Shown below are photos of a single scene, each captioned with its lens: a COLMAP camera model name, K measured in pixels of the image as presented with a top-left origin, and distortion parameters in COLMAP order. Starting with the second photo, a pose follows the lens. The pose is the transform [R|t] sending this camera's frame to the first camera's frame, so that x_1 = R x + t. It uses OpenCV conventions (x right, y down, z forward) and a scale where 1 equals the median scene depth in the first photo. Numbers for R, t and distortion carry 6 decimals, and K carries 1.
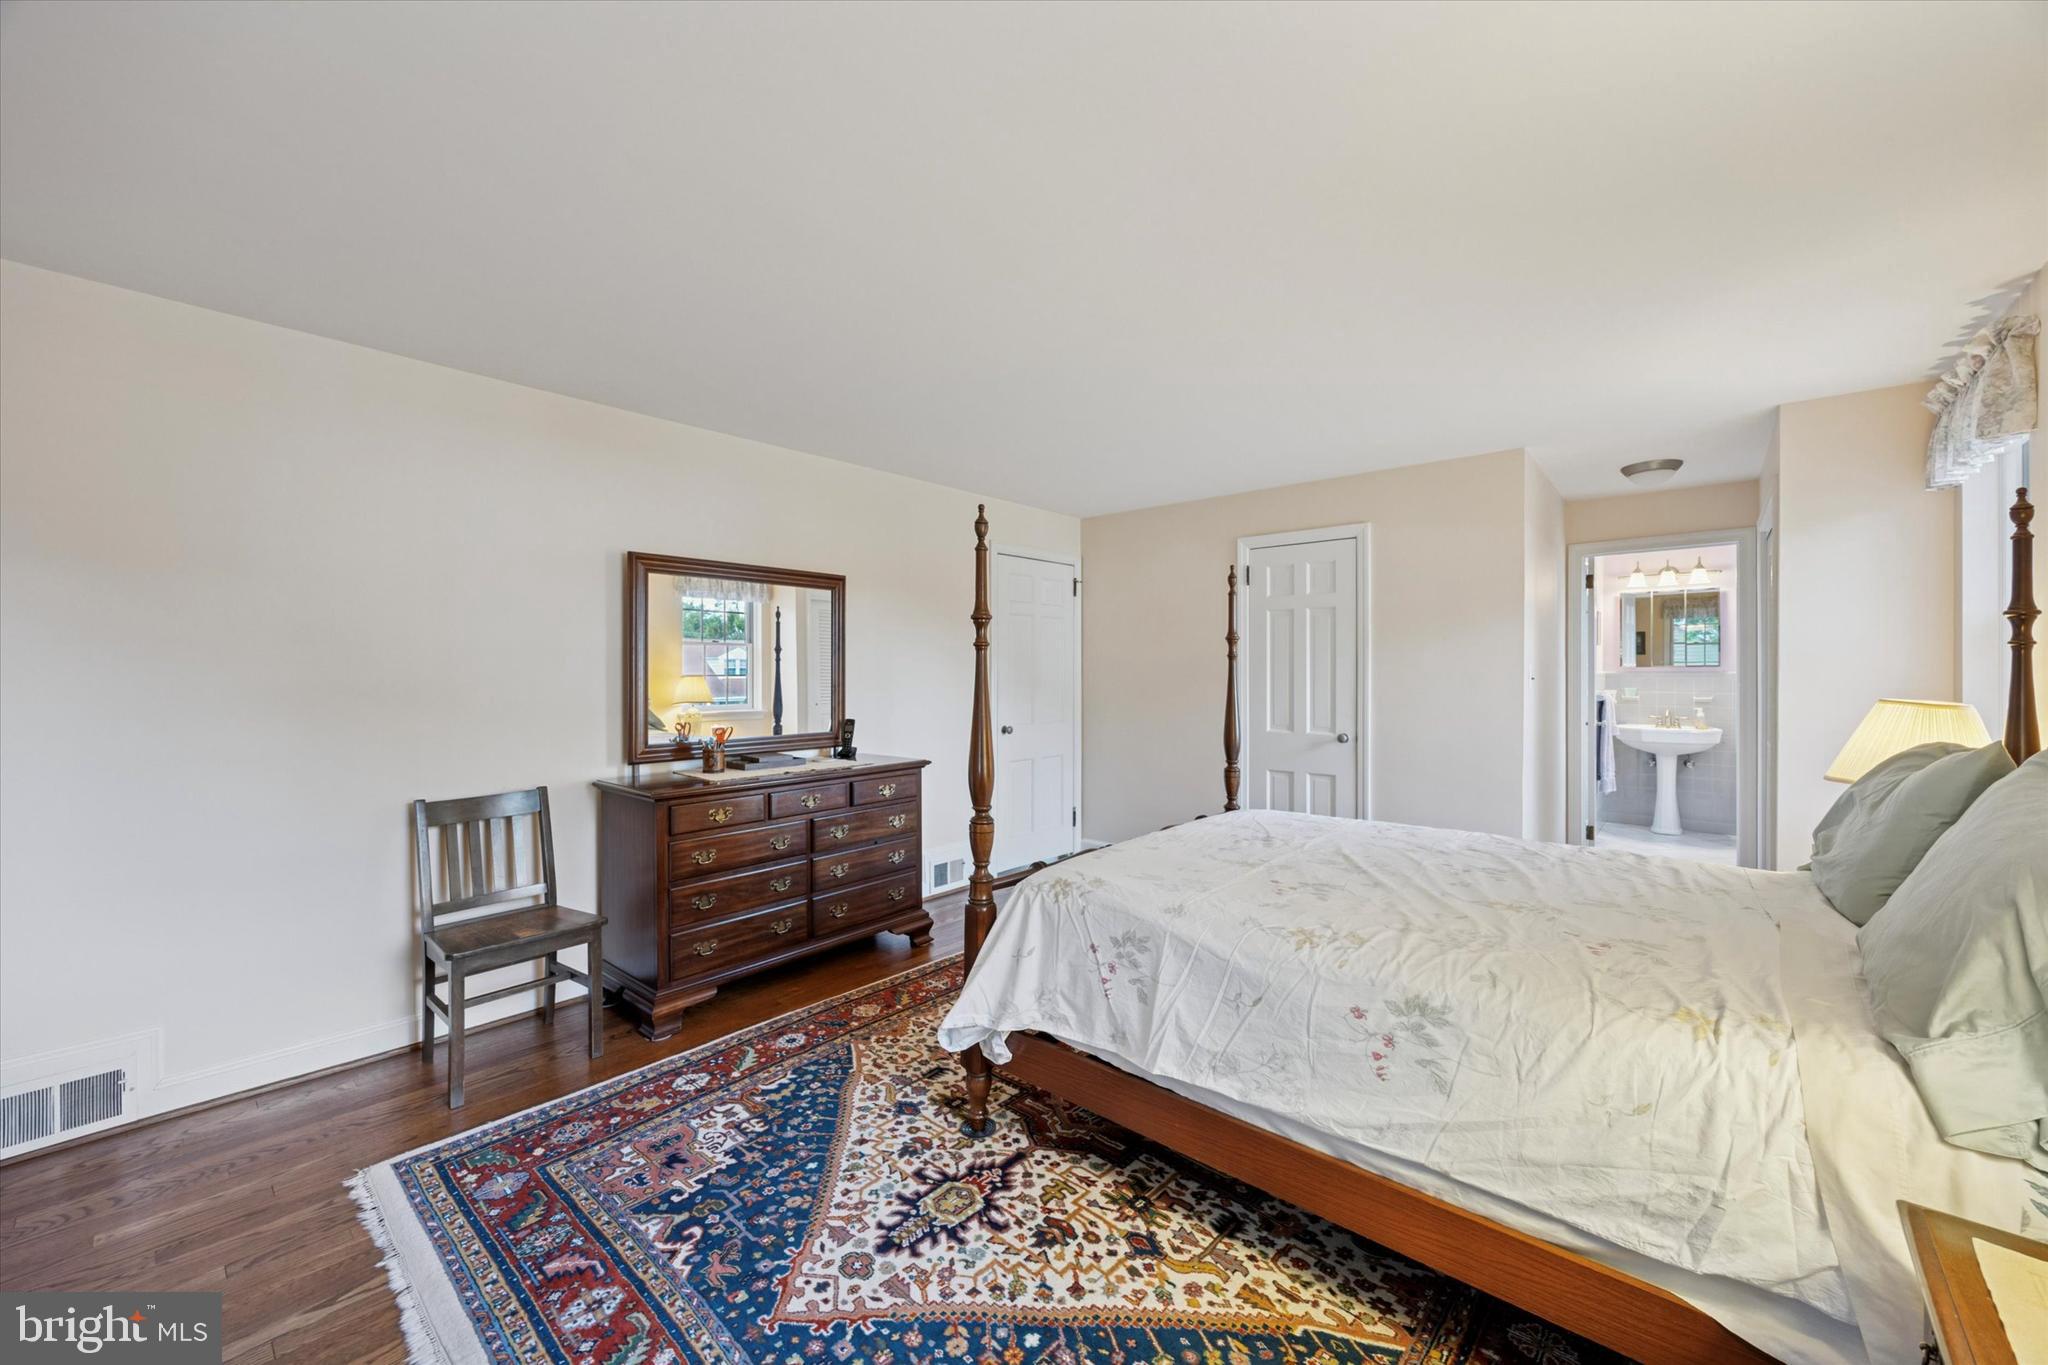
lens RADIAL K [[788.6, 0, 1020.8], [0, 788.6, 675.8], [0, 0, 1]] dist [-0.003154, -0.000222]
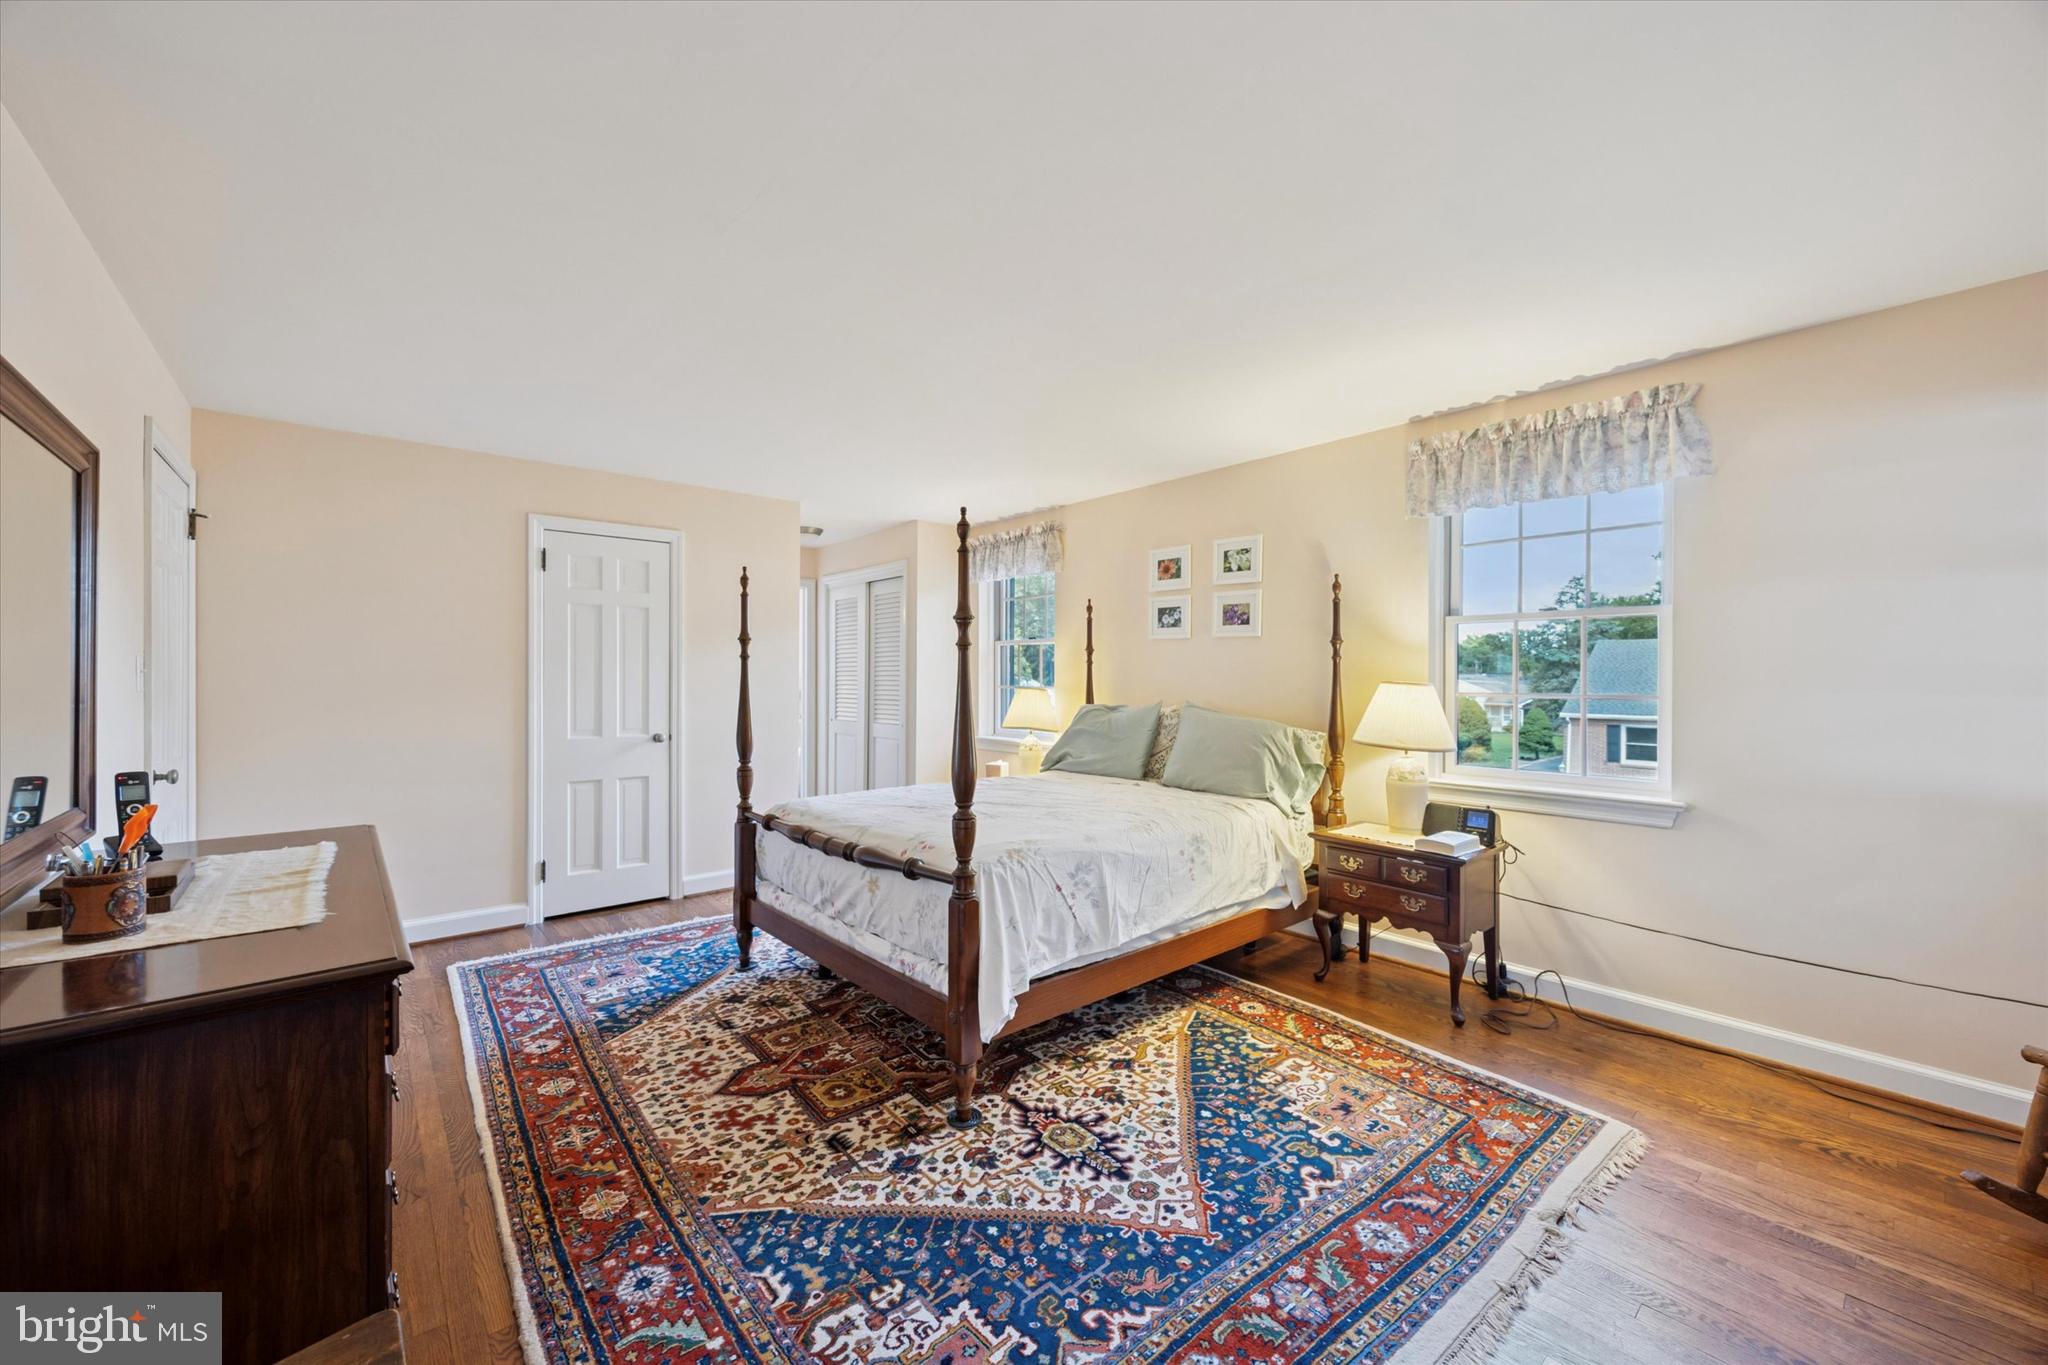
lens RADIAL K [[788.6, 0, 1020.8], [0, 788.6, 675.8], [0, 0, 1]] dist [-0.003154, -0.000222]
pose [[0.133815, -0.000084, 0.991006, -1.180331], [0.001217, 0.999999, -0.000079, -0.000389], [-0.991006, 0.001216, 0.133815, 0.882421]]
